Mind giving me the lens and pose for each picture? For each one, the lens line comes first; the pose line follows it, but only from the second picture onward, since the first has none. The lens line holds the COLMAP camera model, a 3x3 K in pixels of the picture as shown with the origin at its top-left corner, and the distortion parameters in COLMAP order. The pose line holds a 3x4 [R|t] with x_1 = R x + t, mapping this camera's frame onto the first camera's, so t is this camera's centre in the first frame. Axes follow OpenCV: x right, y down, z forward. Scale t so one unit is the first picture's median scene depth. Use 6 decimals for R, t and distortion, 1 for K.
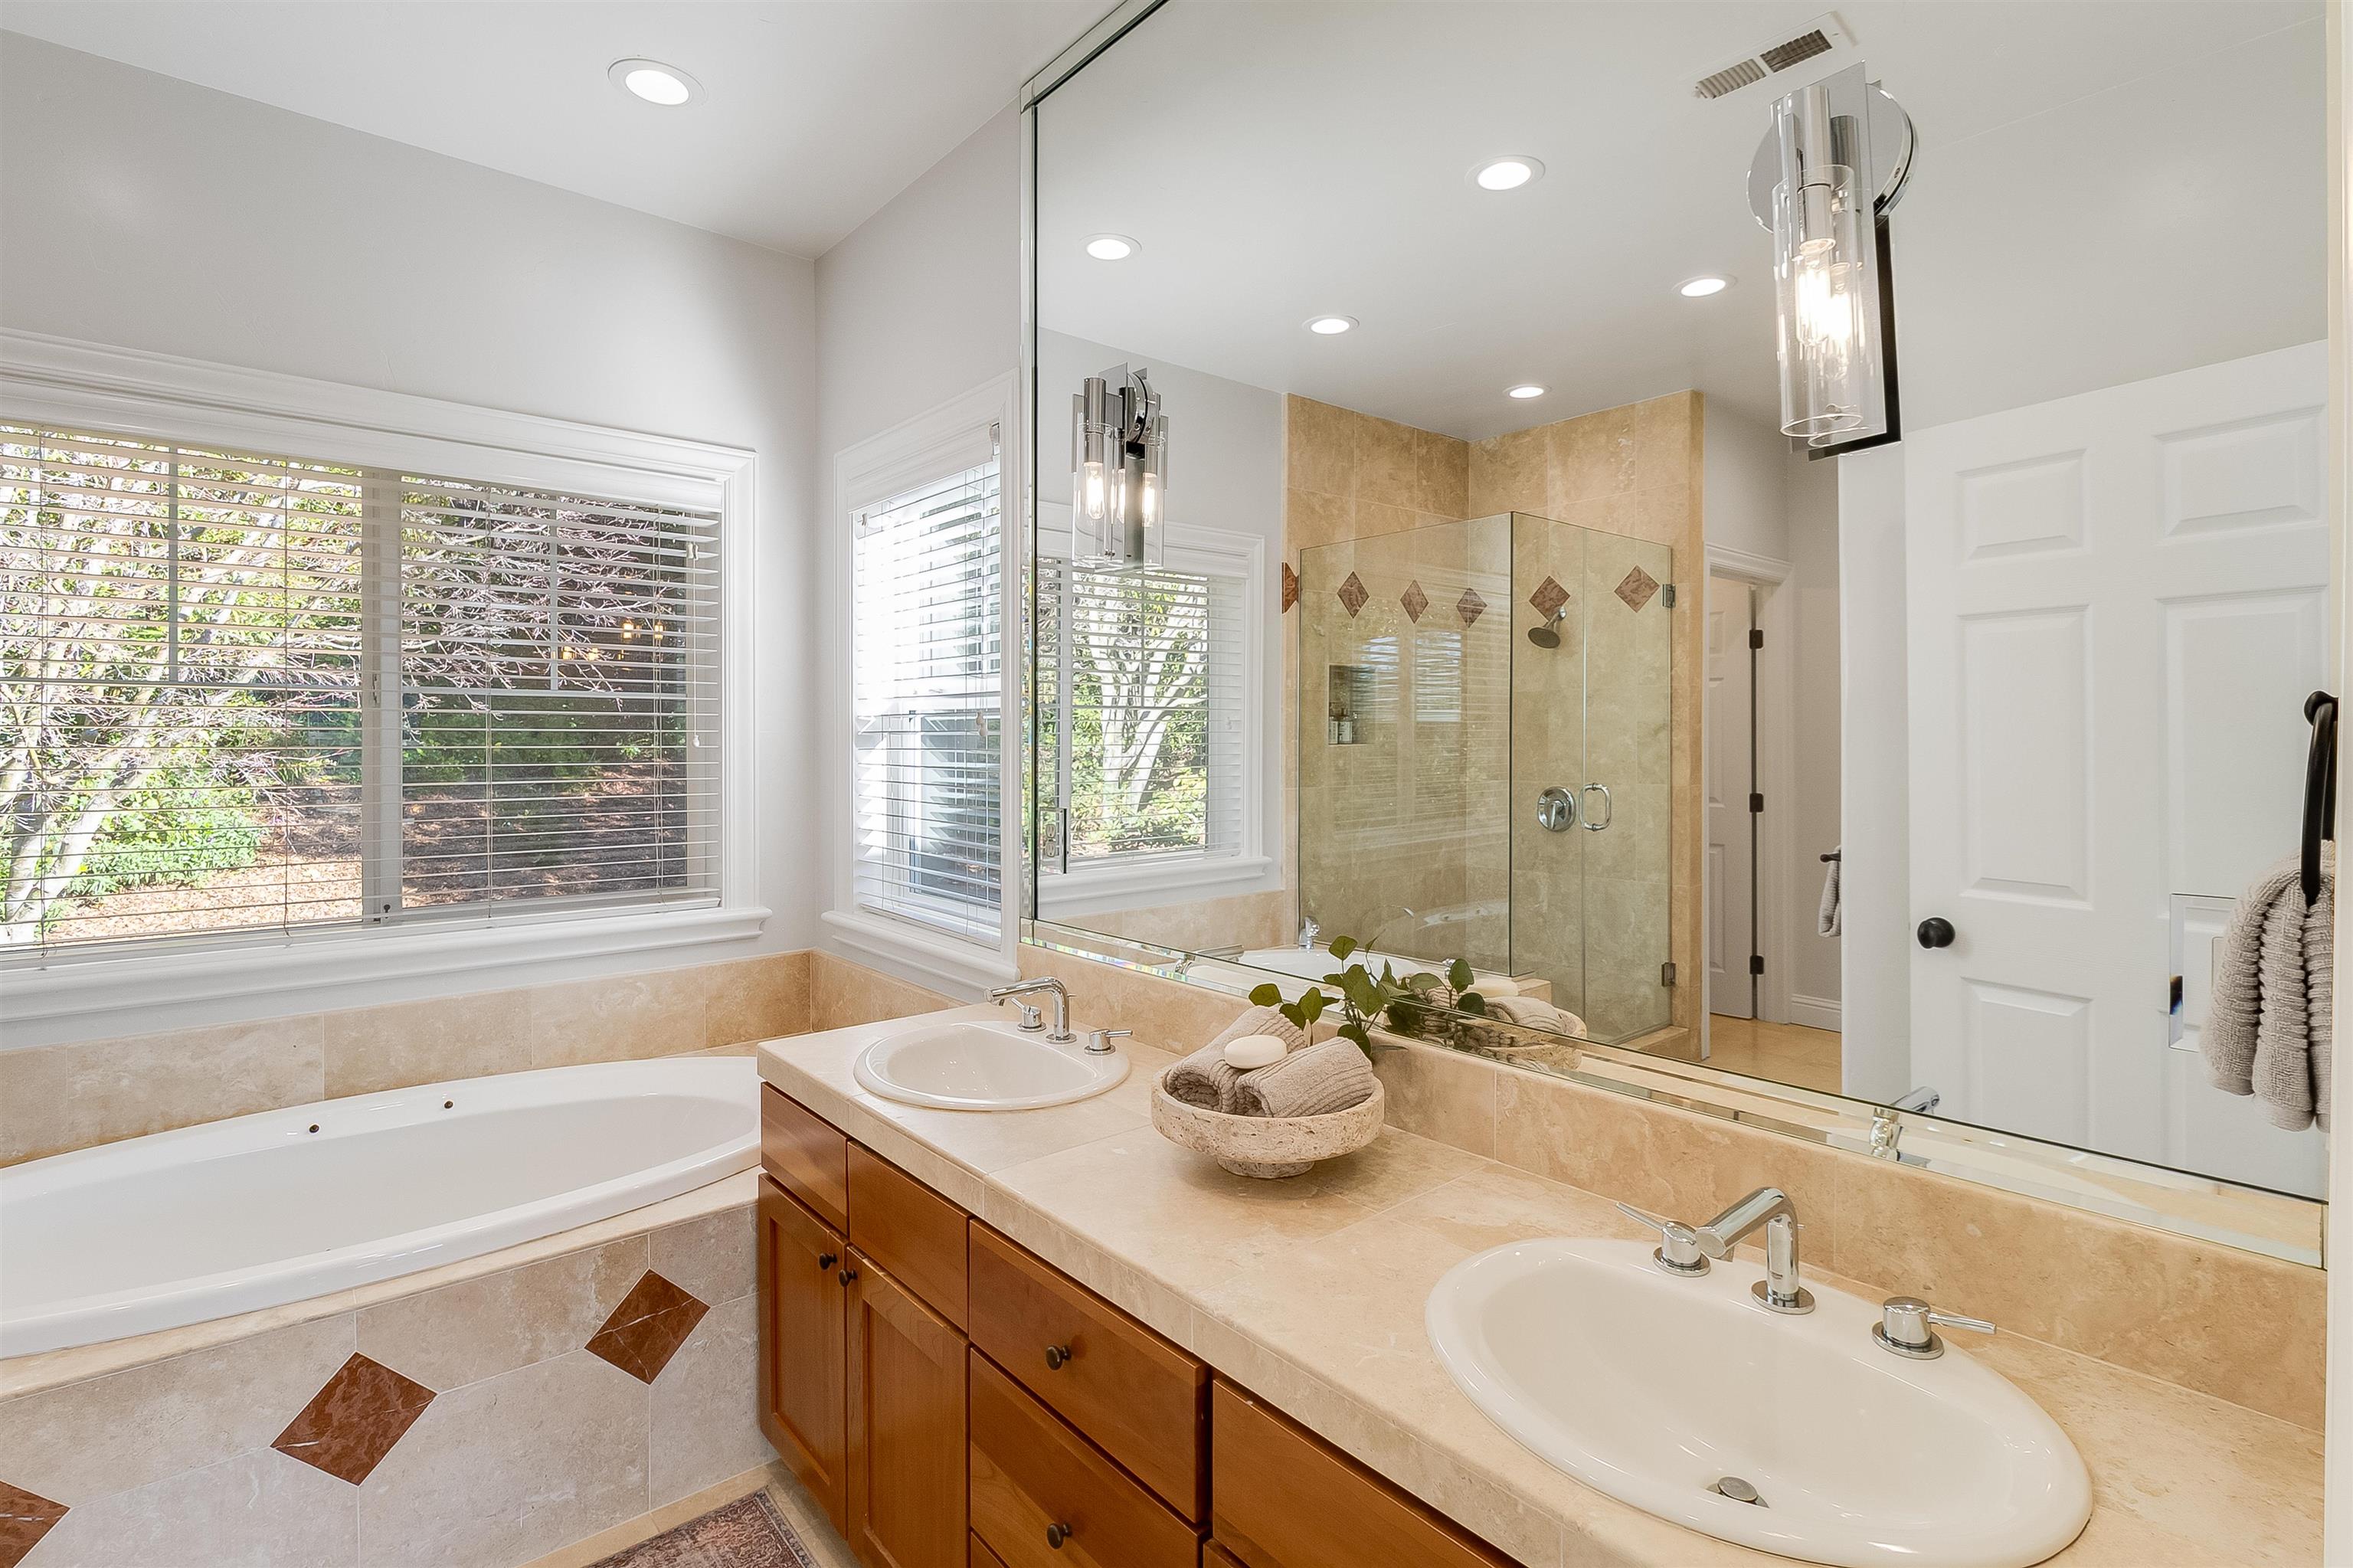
lens RADIAL K [[1100.4, 0, 1174.8], [0, 1100.4, 772.3], [0, 0, 1]] dist [0.006289, -0.003575]
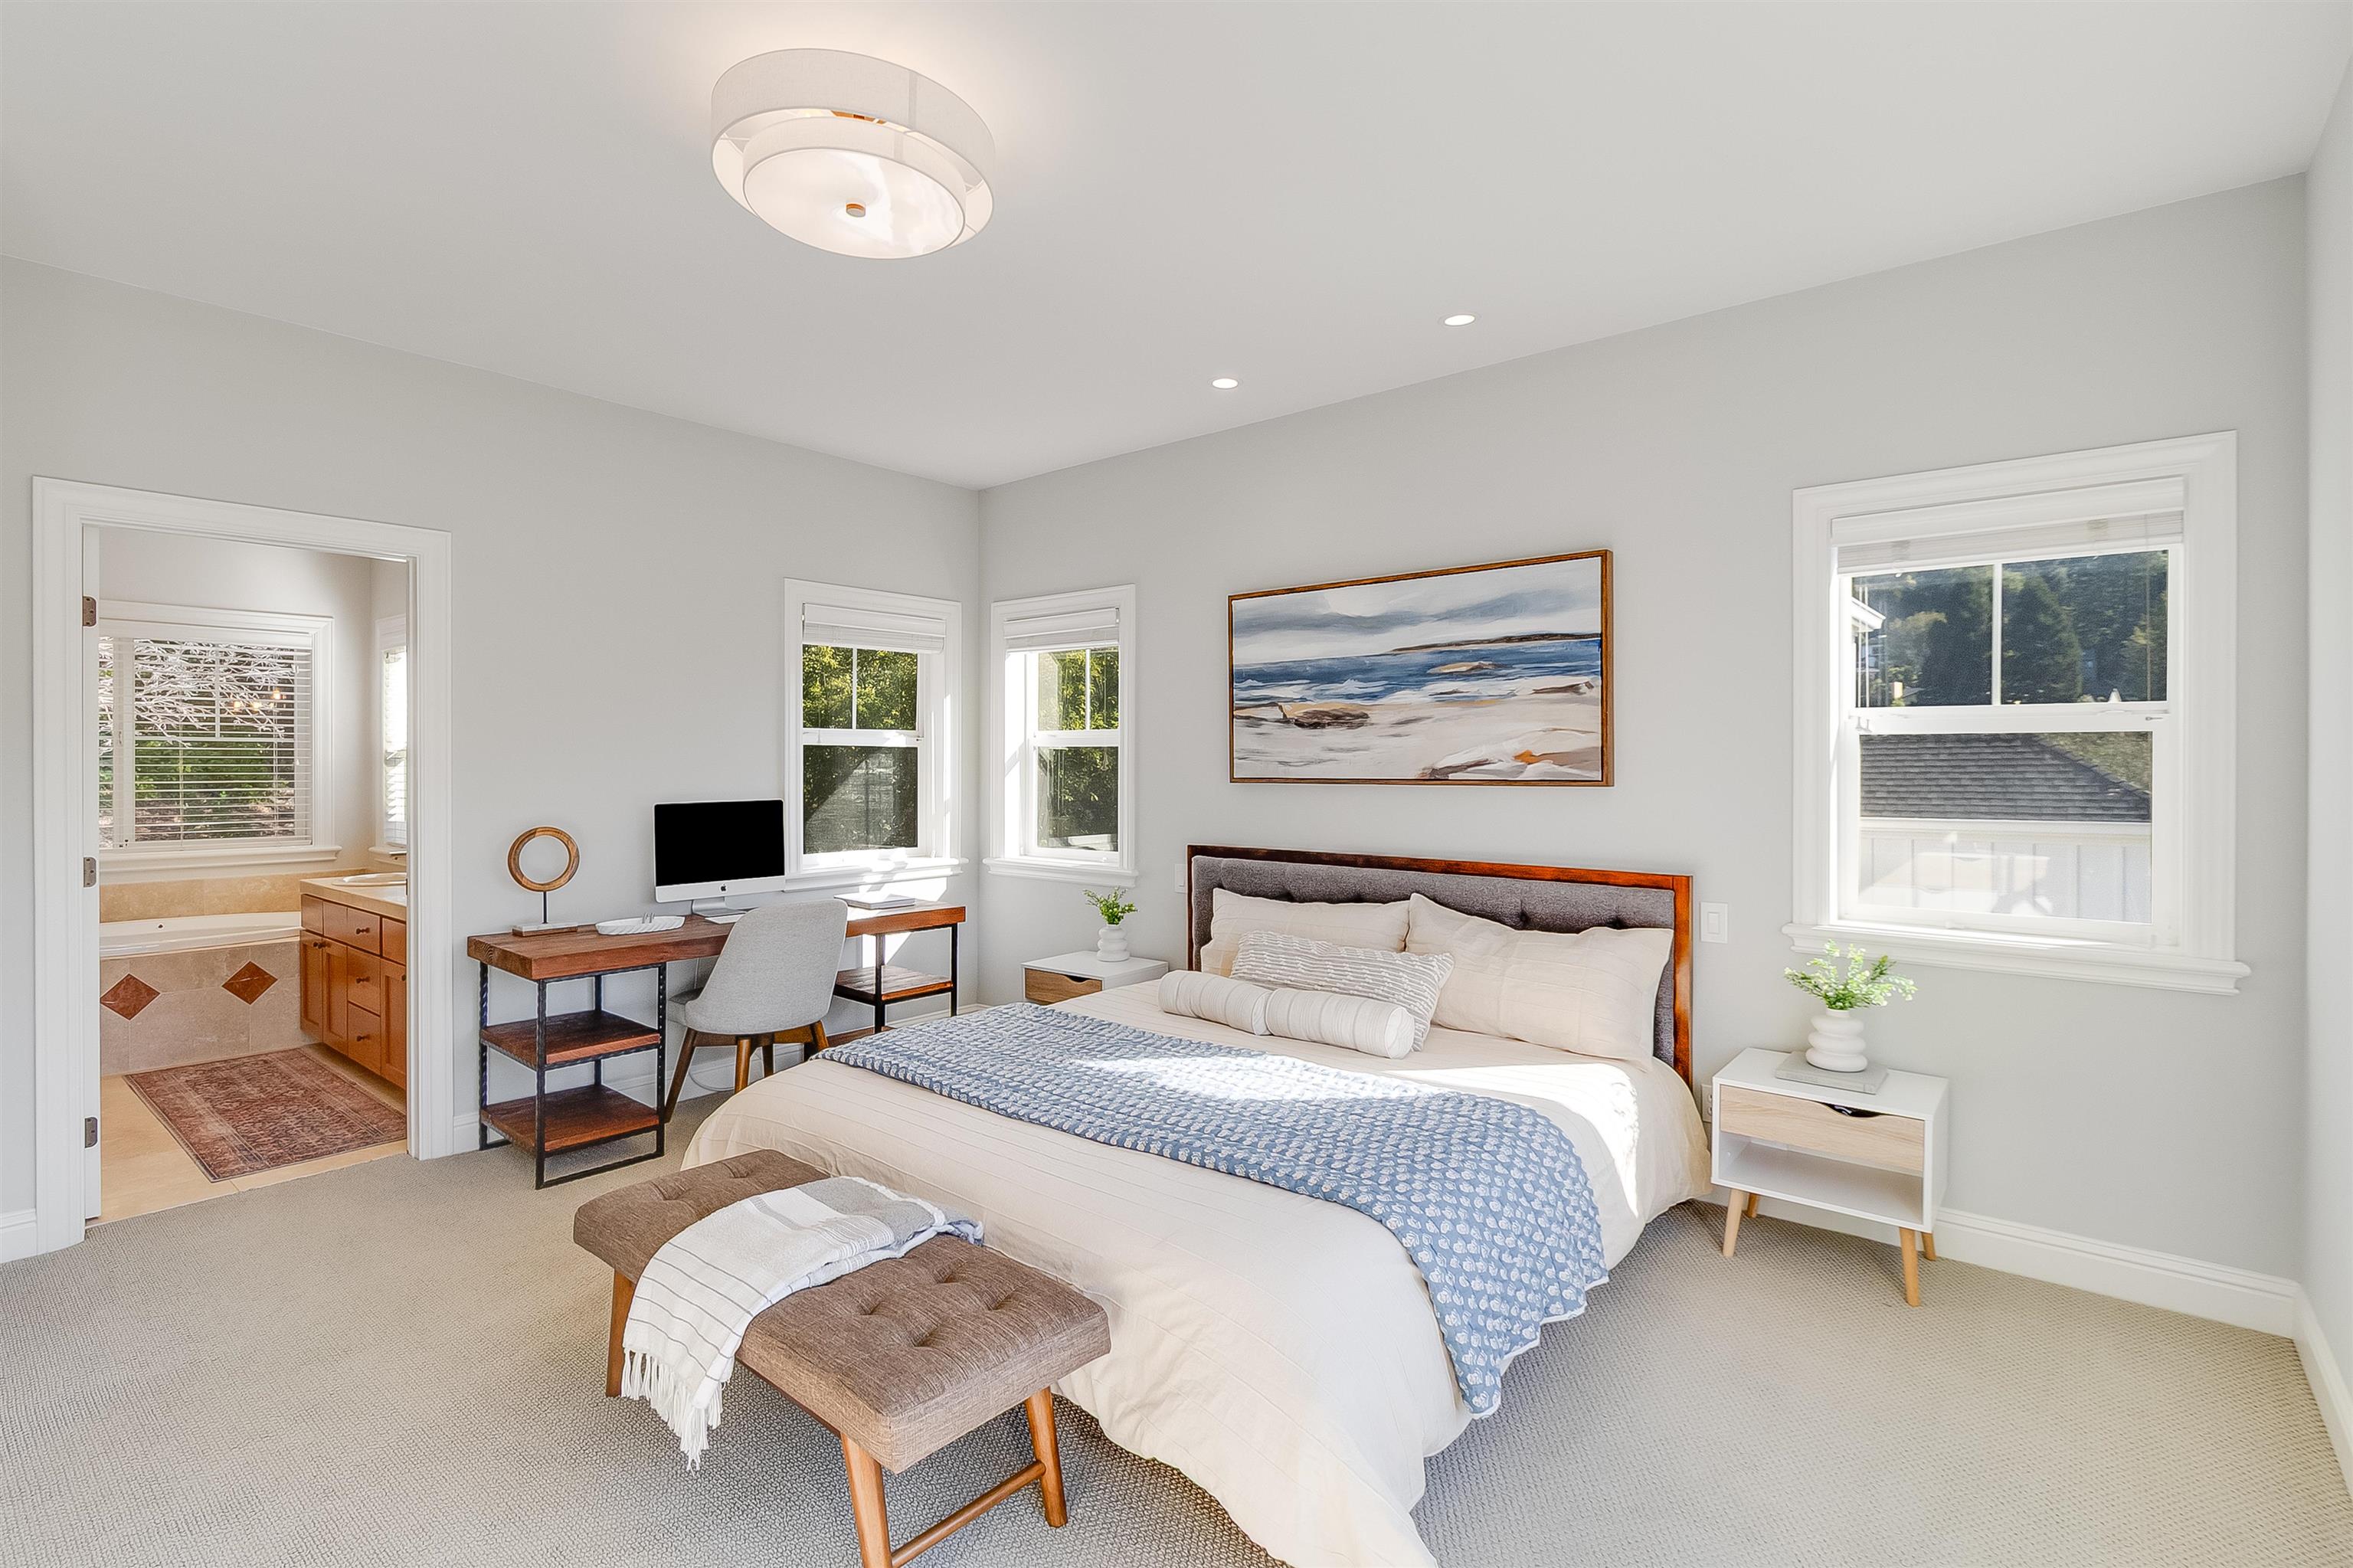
lens RADIAL K [[1100.4, 0, 1171.7], [0, 1100.4, 777.2], [0, 0, 1]] dist [0.006289, -0.003575]
pose [[0.984445, -0.006325, 0.175581, 0.954889], [0.008238, 0.999914, -0.010172, 0.039722], [-0.175502, 0.011460, 0.984412, -1.542698]]
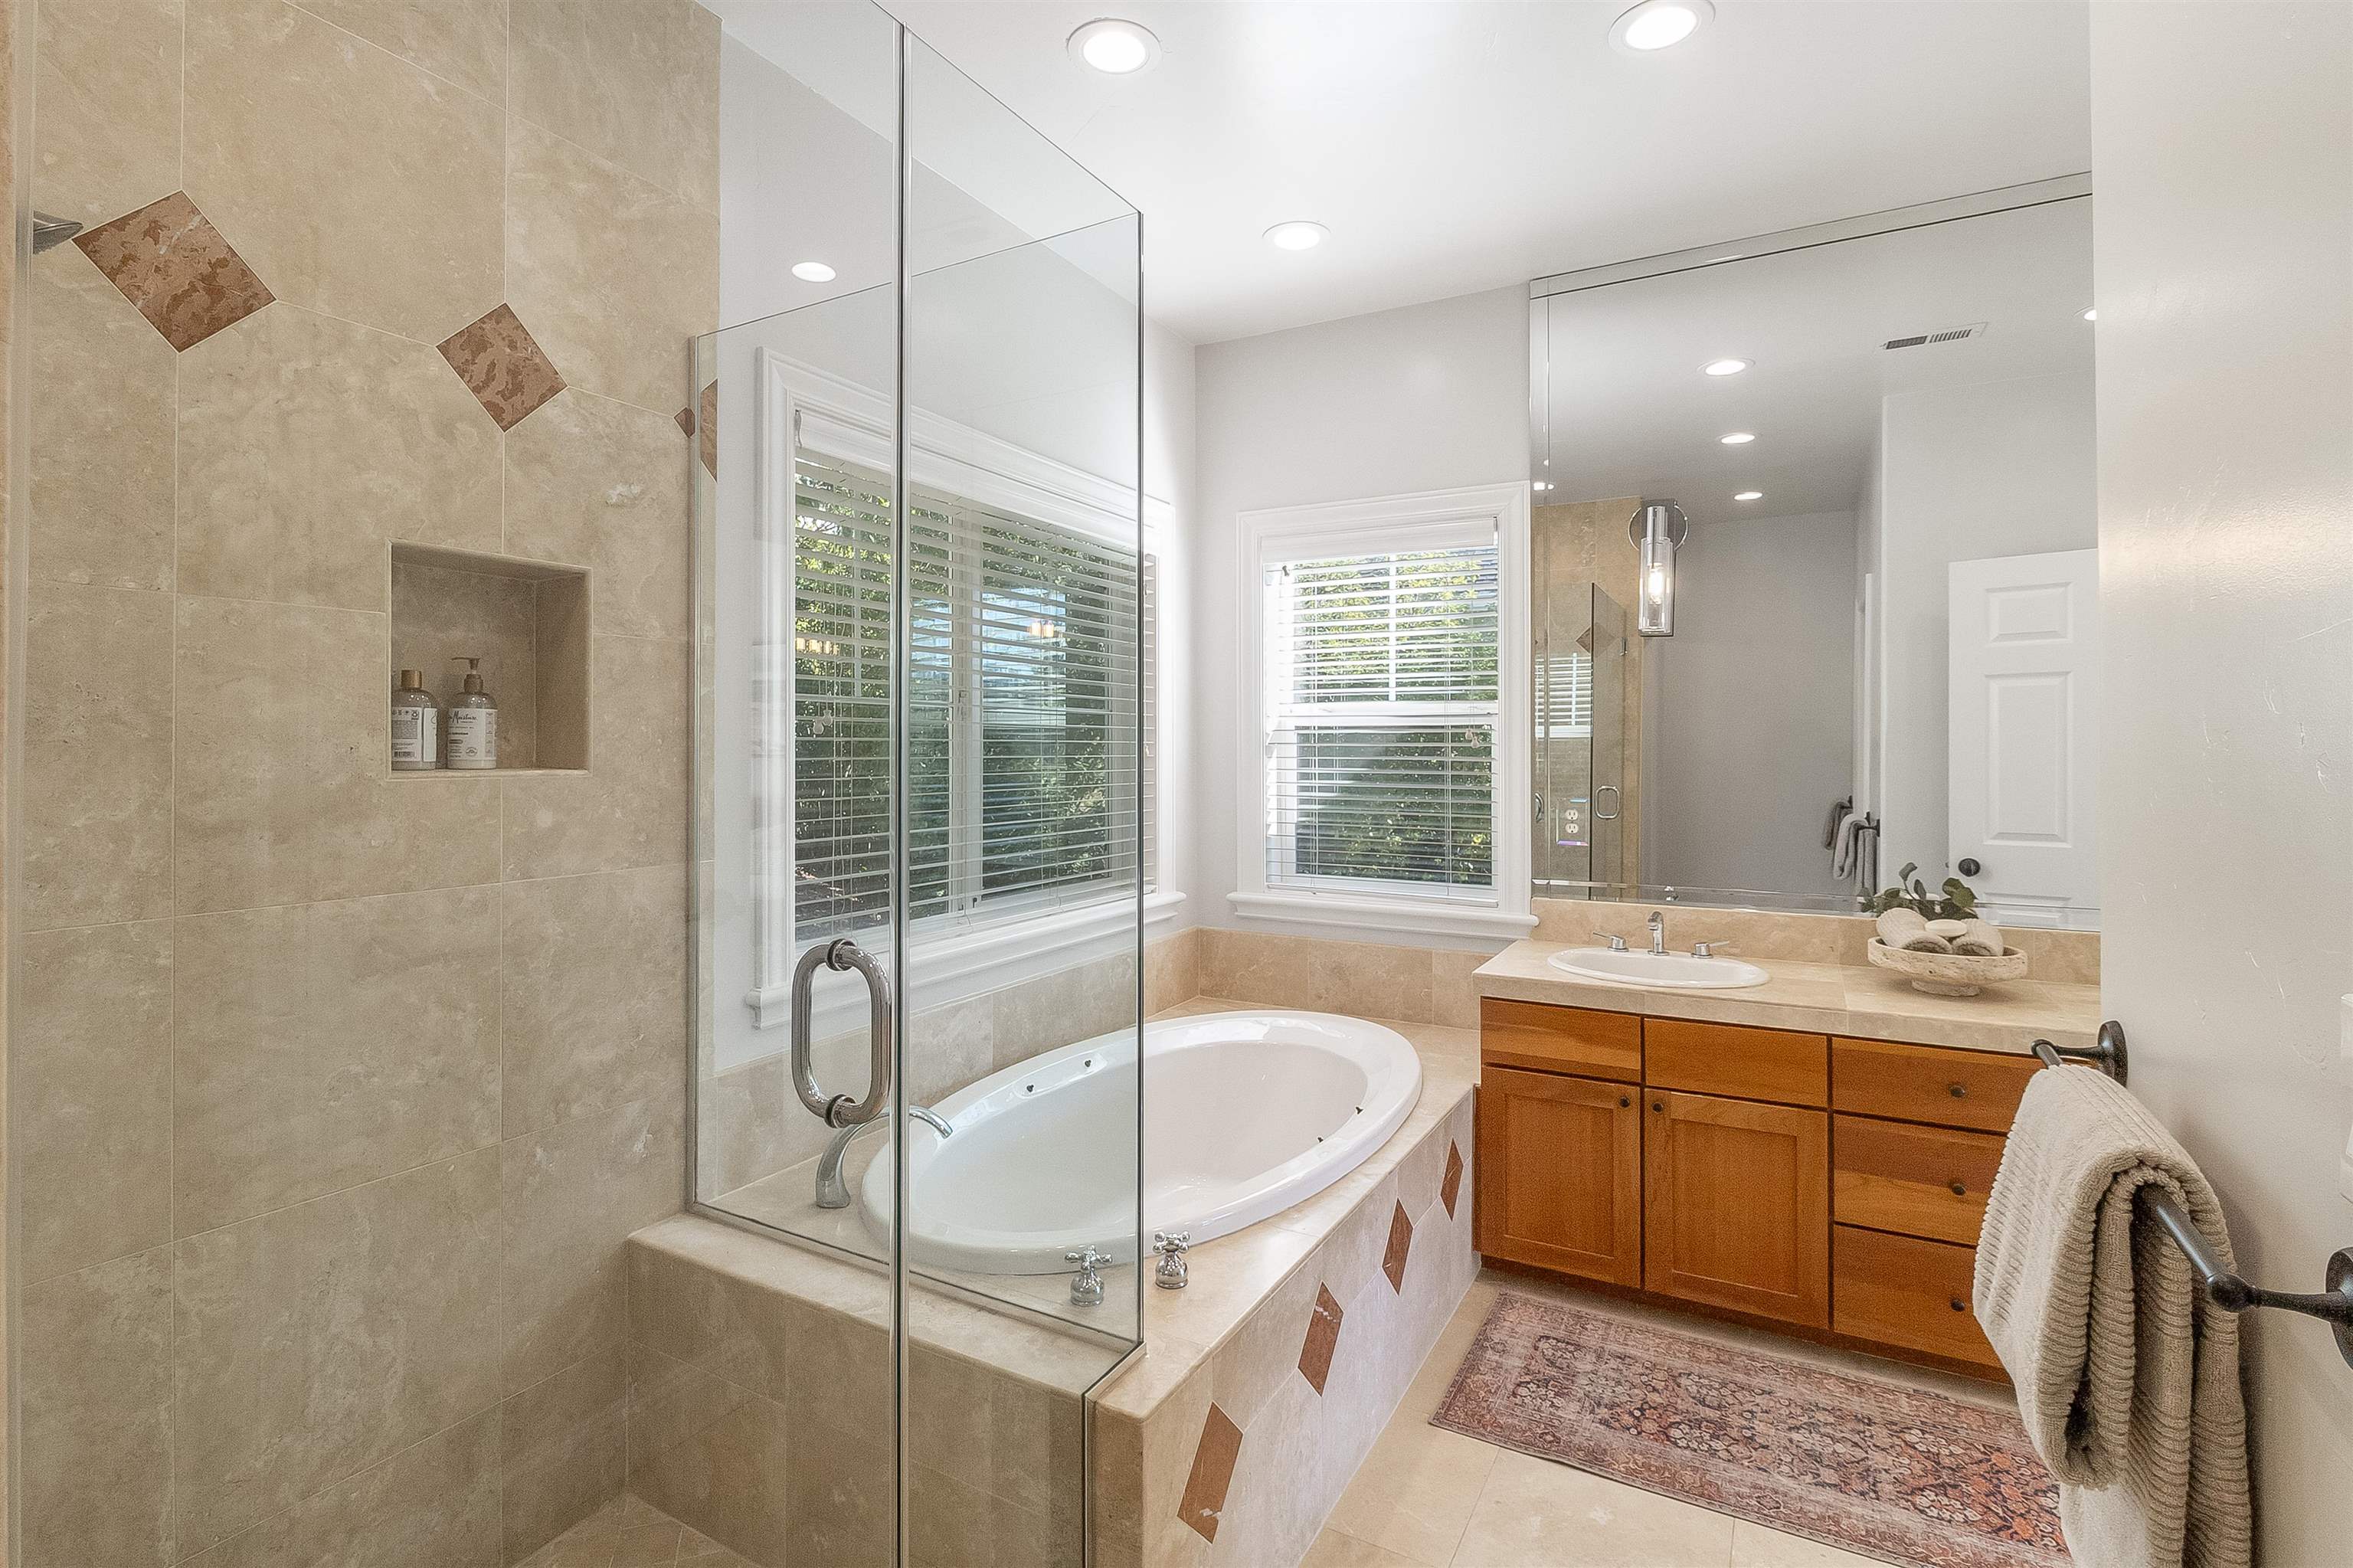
lens RADIAL K [[1100.4, 0, 1182.6], [0, 1100.4, 764.8], [0, 0, 1]] dist [0.006289, -0.003575]
pose [[0.935169, -0.003053, 0.354189, -0.972695], [0.011179, 0.999719, -0.020898, 0.013660], [-0.354026, 0.023503, 0.934940, -0.117123]]
